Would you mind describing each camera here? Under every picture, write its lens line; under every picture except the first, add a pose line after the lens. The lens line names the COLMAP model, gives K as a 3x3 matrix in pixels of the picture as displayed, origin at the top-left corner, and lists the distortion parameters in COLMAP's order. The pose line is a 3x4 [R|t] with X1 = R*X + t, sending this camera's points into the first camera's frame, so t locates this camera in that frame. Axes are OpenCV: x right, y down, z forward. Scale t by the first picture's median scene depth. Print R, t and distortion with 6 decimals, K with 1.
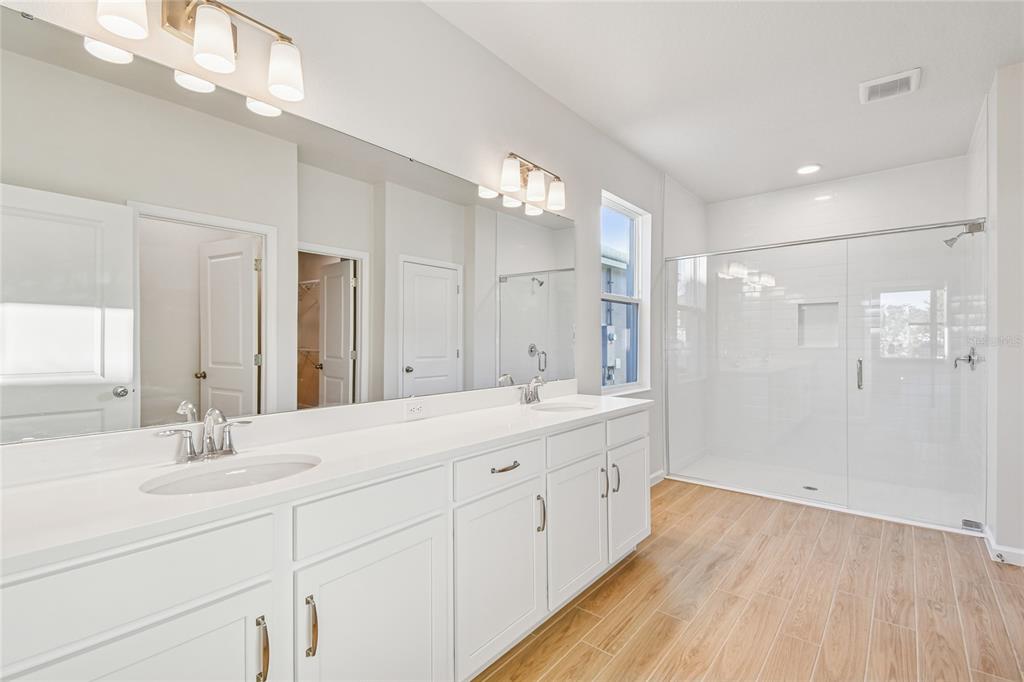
lens RADIAL K [[461.4, 0, 512.0], [0, 461.4, 341.0], [0, 0, 1]] dist [0.045743, -0.023740]
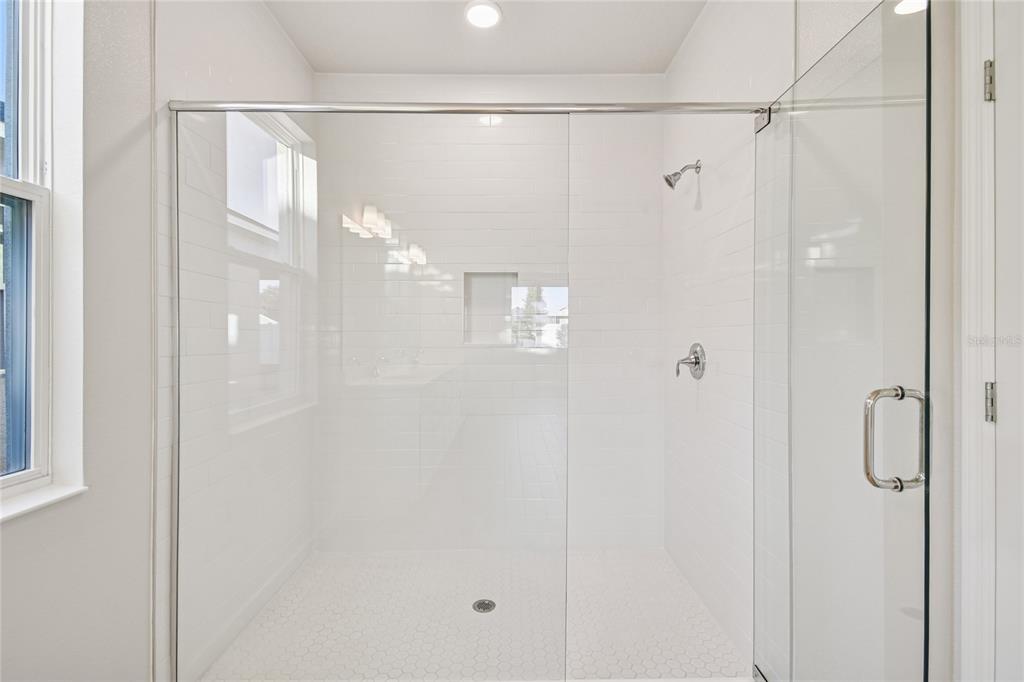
lens RADIAL K [[461.4, 0, 512.0], [0, 461.4, 341.0], [0, 0, 1]] dist [0.045743, -0.023740]
pose [[0.760393, -0.005075, 0.649444, 0.261277], [-0.000664, 0.999963, 0.008591, 0.003977], [-0.649463, -0.006964, 0.760361, 0.489473]]
